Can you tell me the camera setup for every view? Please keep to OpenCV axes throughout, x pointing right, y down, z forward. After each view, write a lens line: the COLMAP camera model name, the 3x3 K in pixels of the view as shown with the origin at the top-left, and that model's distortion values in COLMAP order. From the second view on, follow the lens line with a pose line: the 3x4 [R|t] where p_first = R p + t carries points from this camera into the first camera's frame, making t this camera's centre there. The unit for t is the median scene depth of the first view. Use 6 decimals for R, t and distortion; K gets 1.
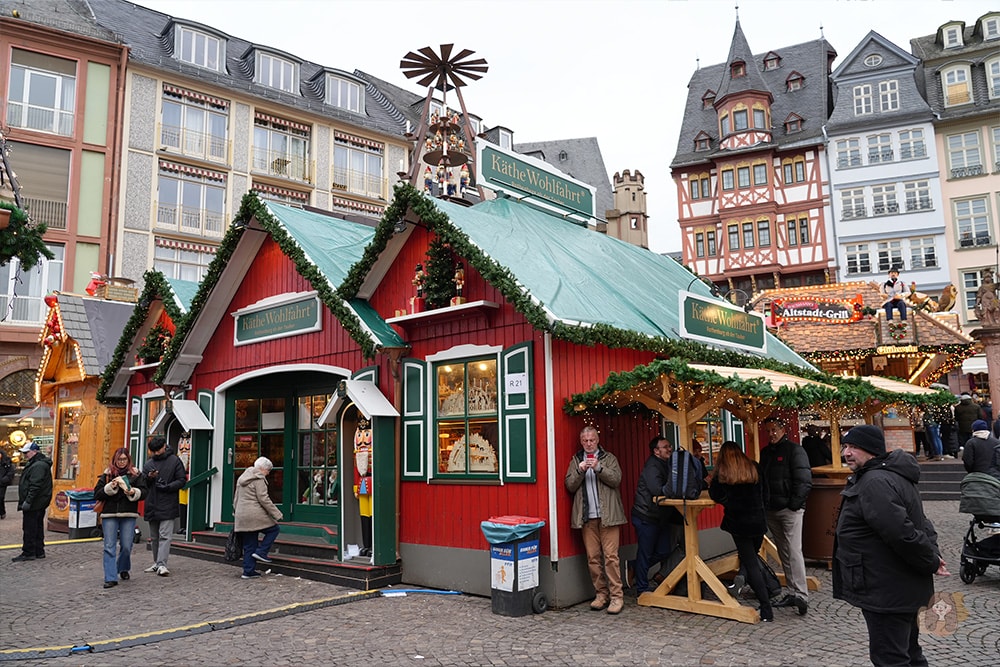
lens RADIAL K [[751.3, 0, 507.5], [0, 751.3, 328.3], [0, 0, 1]] dist [-0.009962, 0.011084]
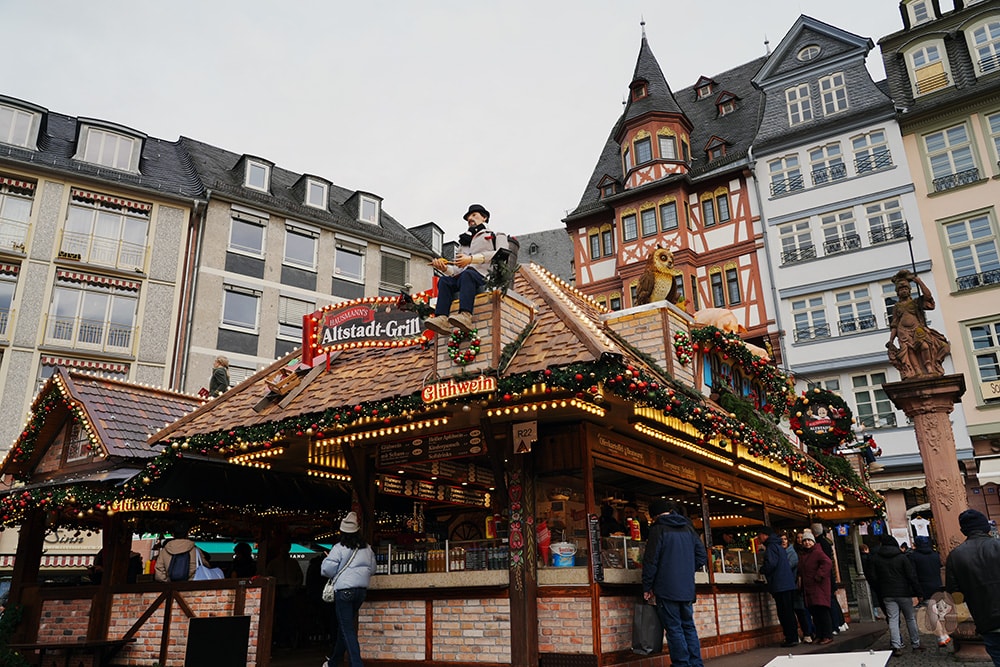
lens RADIAL K [[751.3, 0, 506.5], [0, 751.3, 331.1], [0, 0, 1]] dist [-0.009962, 0.011084]
pose [[0.988588, -0.052025, -0.141377, 0.292556], [0.026289, 0.983652, -0.178148, 0.033692], [0.148334, 0.172399, 0.973795, 0.297051]]
